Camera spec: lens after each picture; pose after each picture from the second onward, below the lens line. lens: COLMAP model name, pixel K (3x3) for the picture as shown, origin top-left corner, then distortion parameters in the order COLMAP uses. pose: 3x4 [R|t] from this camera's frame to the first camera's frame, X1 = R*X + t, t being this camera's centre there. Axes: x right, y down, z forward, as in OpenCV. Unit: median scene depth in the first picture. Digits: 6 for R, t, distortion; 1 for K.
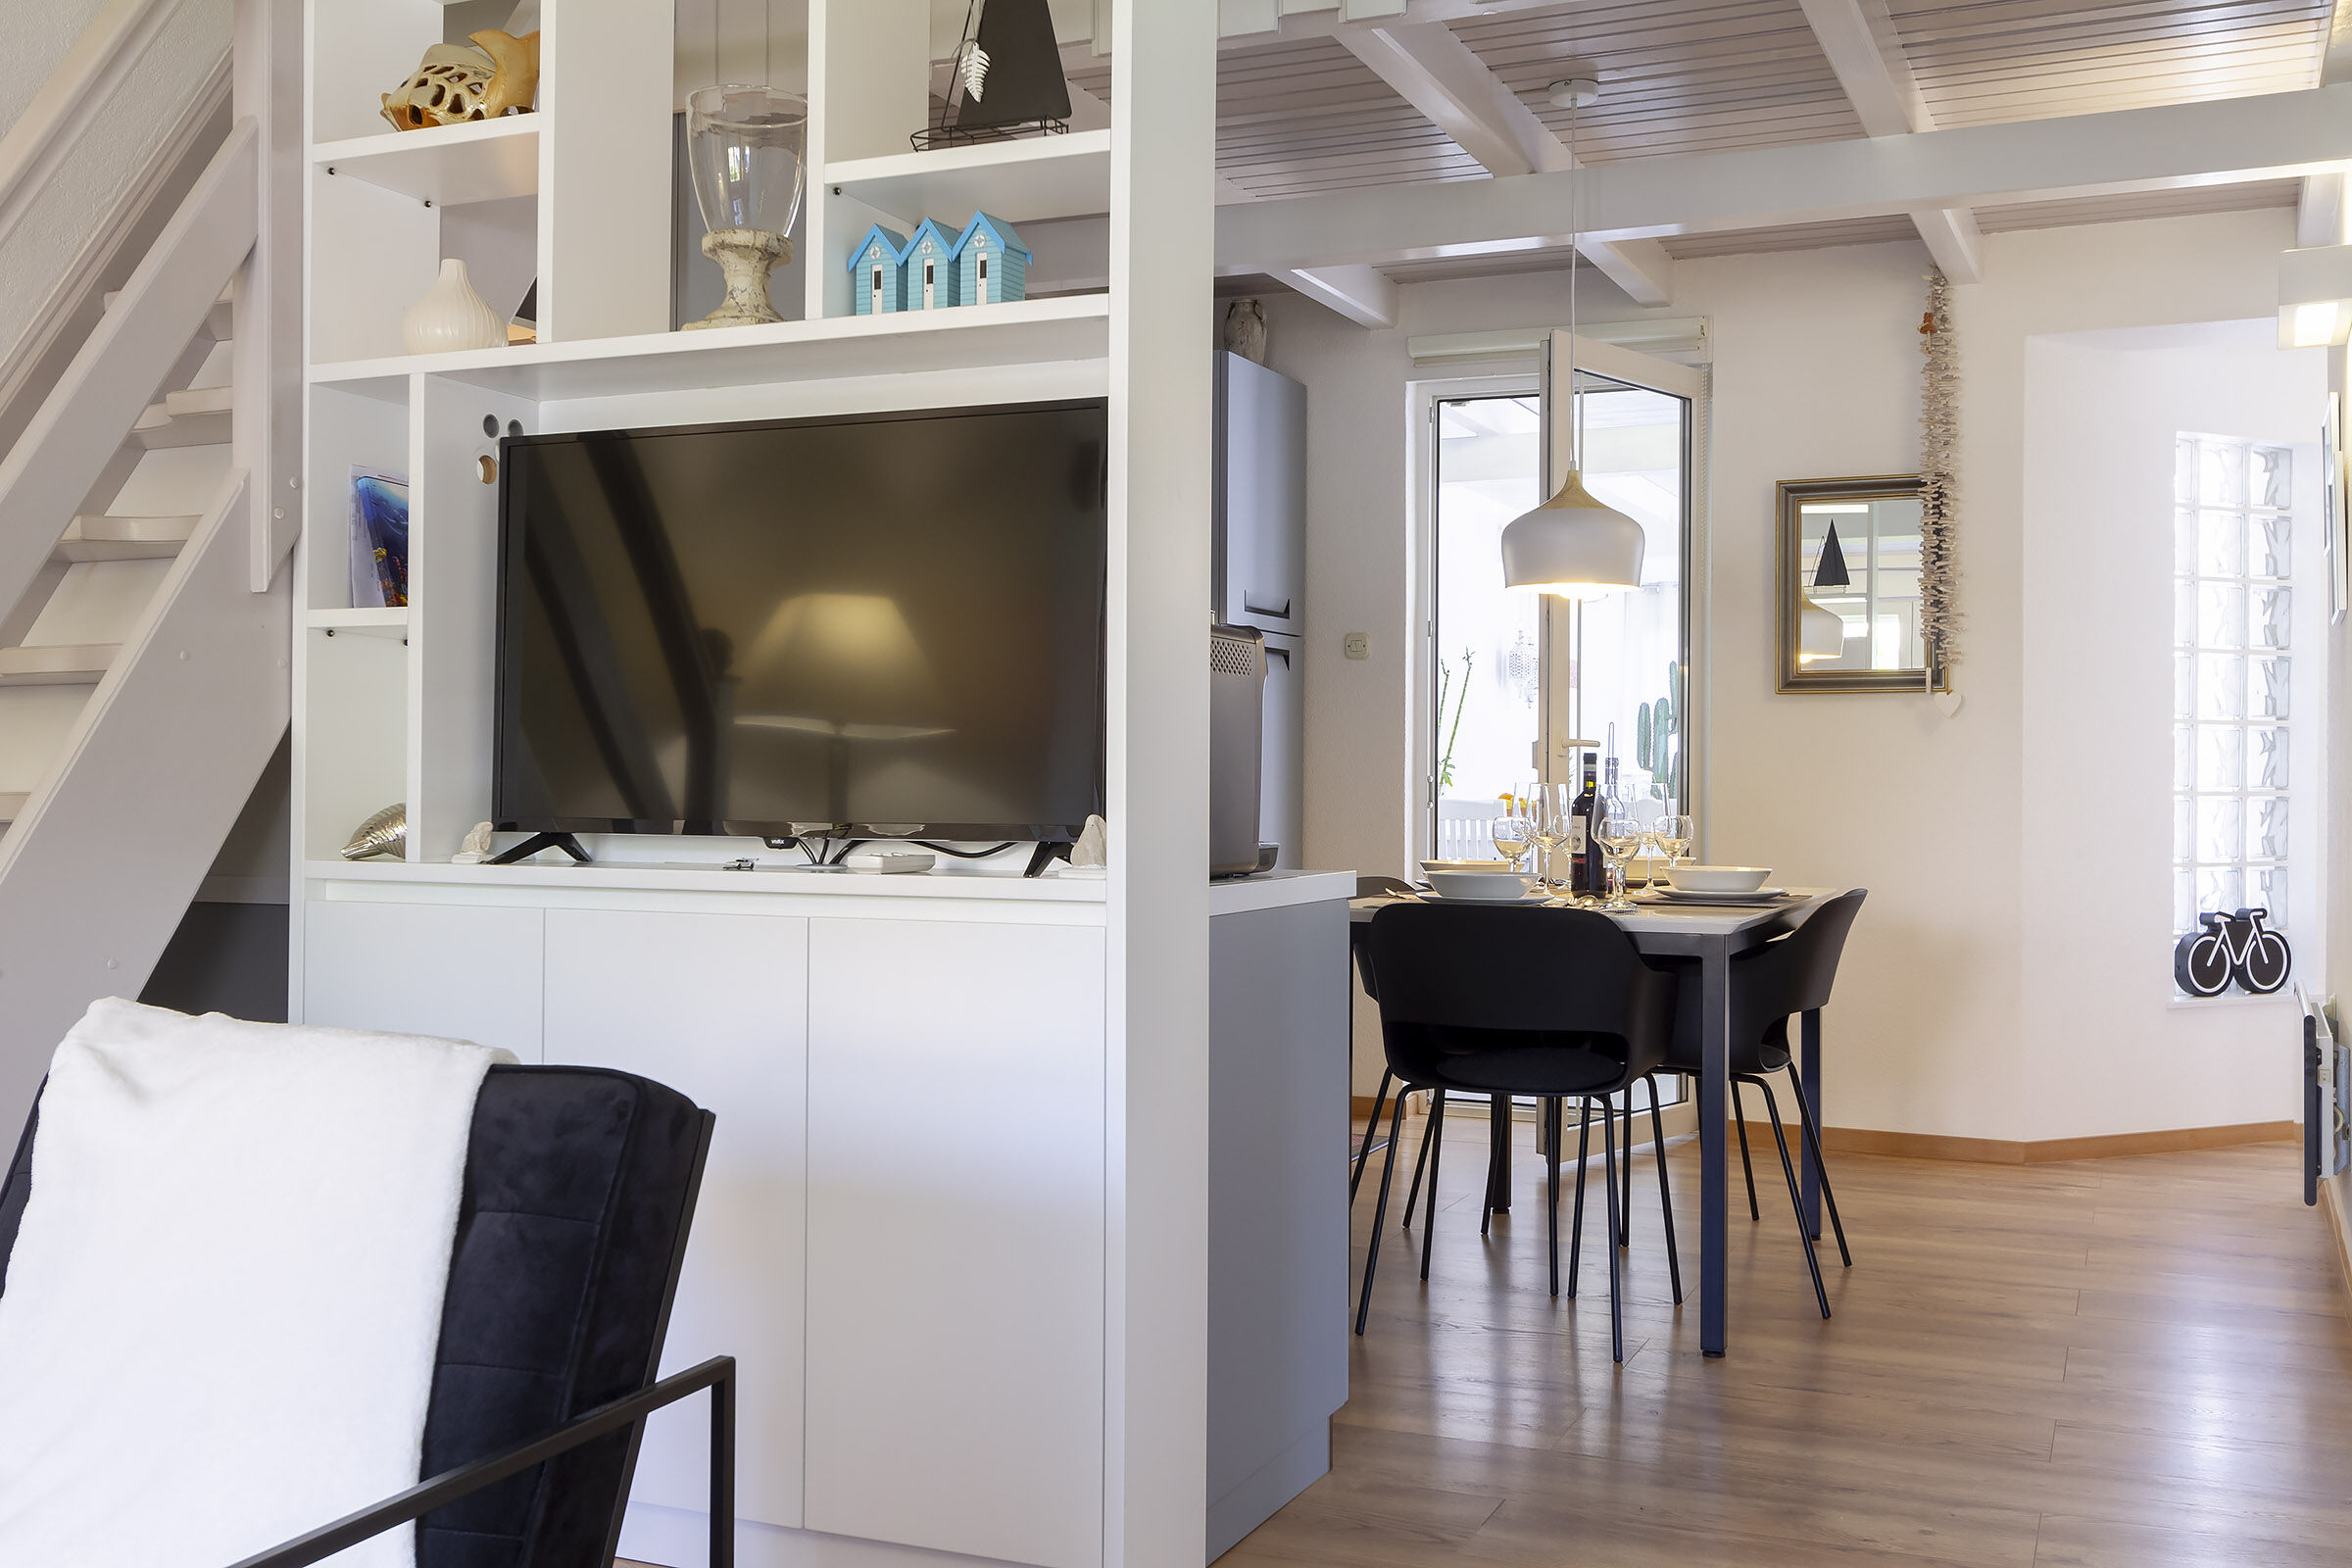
lens RADIAL K [[2271.7, 0, 1182.1], [0, 2271.7, 785.7], [0, 0, 1]] dist [0.009746, 0.000000]
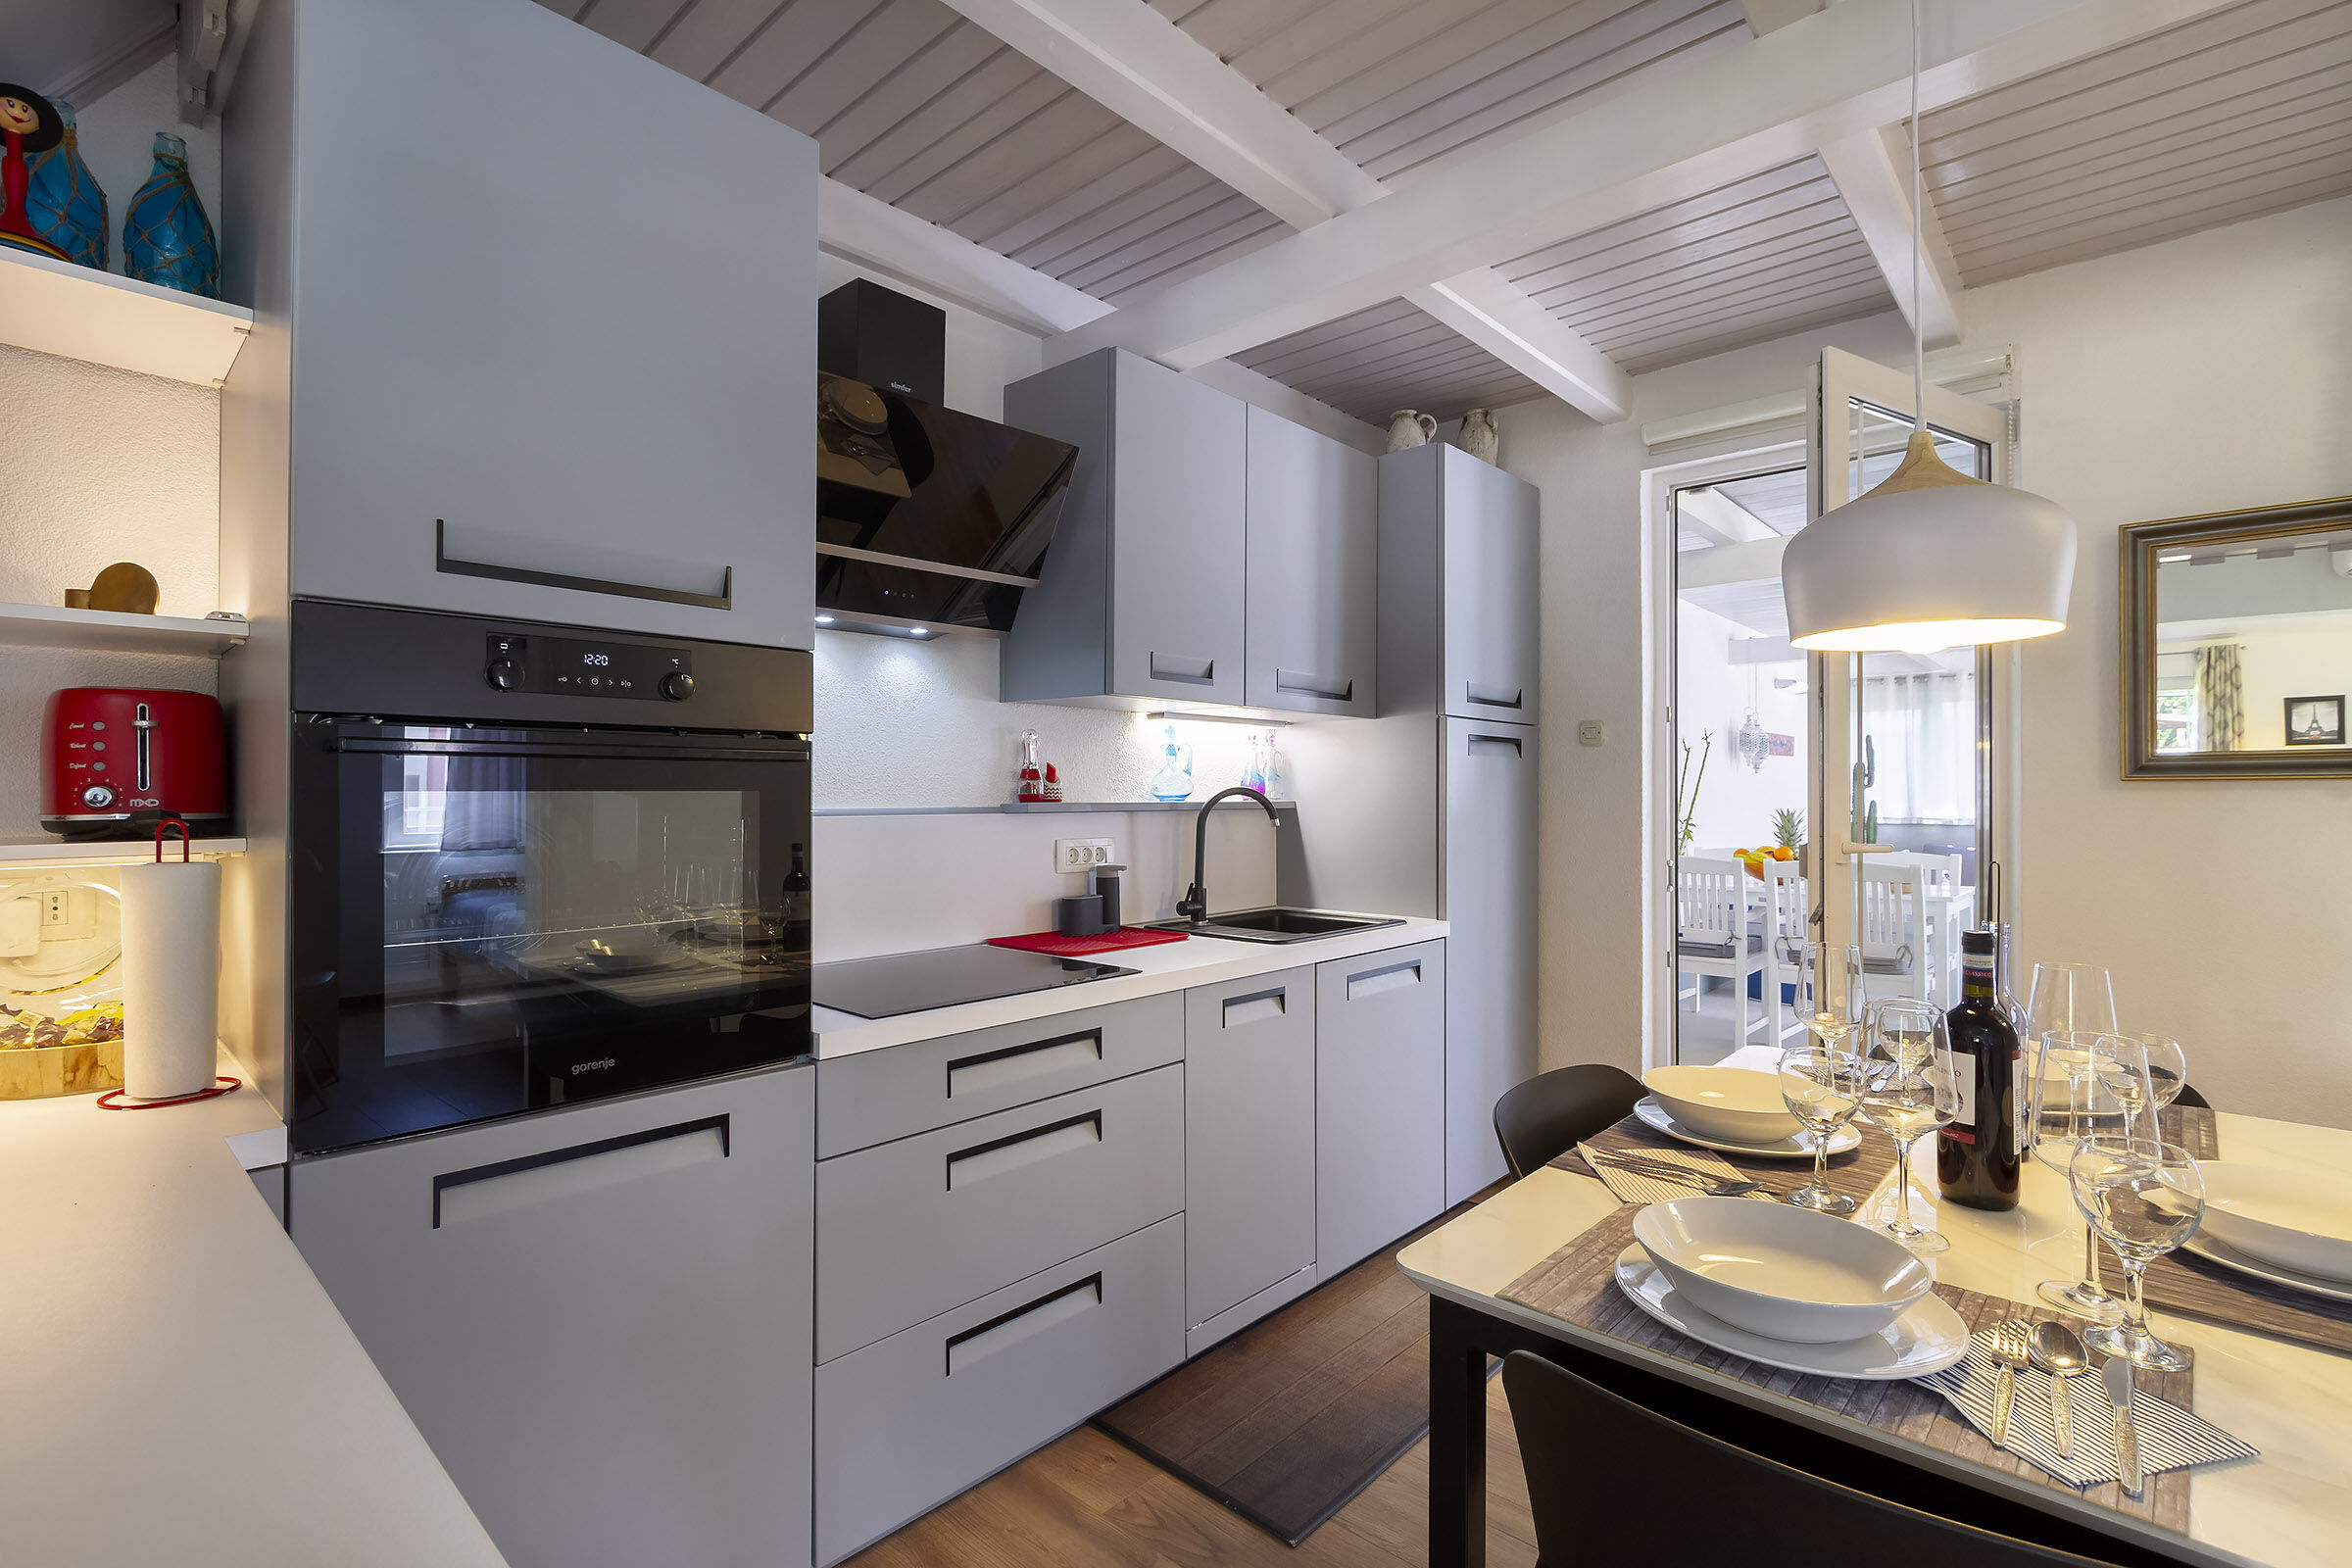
lens RADIAL K [[1085.9, 0, 1174.4], [0, 1085.9, 793.9], [0, 0, 1]] dist [-0.006304, 0.001481]
pose [[0.947293, -0.005206, -0.320328, 0.097320], [0.003602, 0.999978, -0.005600, -0.056357], [0.320350, 0.004151, 0.947290, 0.834110]]
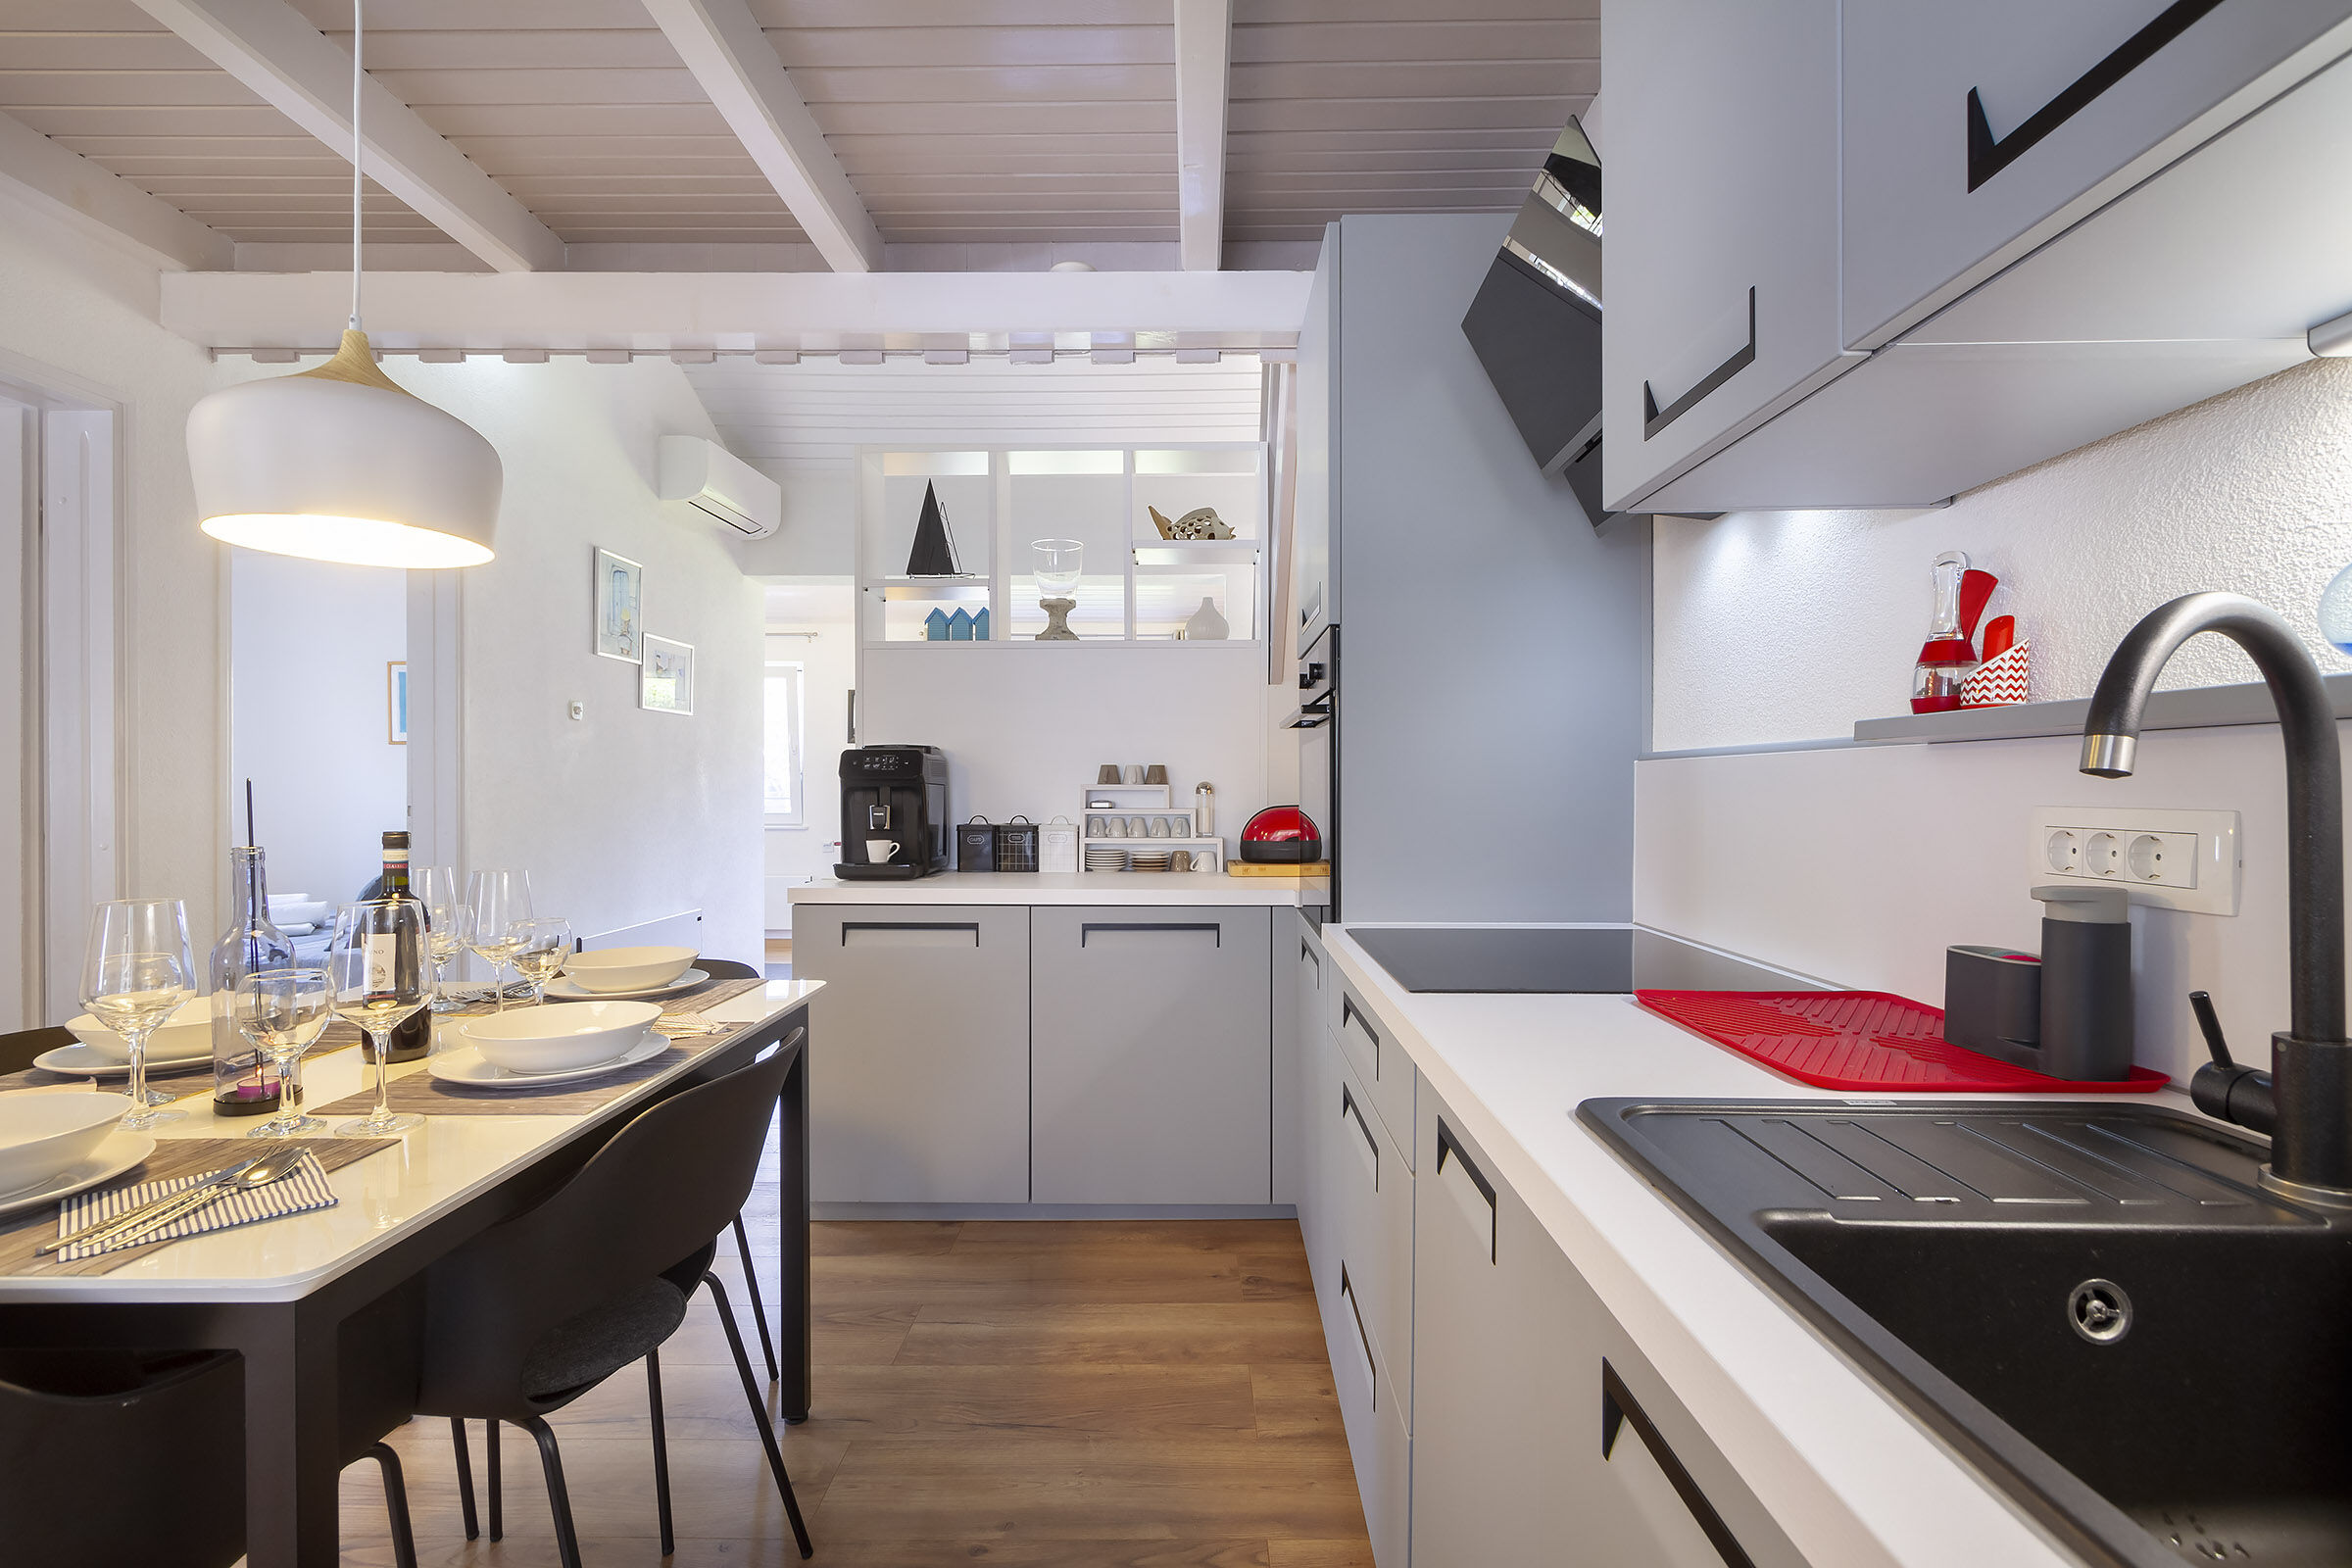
lens RADIAL K [[1085.9, 0, 1181.4], [0, 1085.9, 786.8], [0, 0, 1]] dist [-0.006304, 0.001481]
pose [[-0.919005, -0.003153, -0.394232, 0.109063], [-0.004408, 0.999988, 0.002278, -0.035263], [0.394220, 0.003831, -0.919008, 1.646621]]
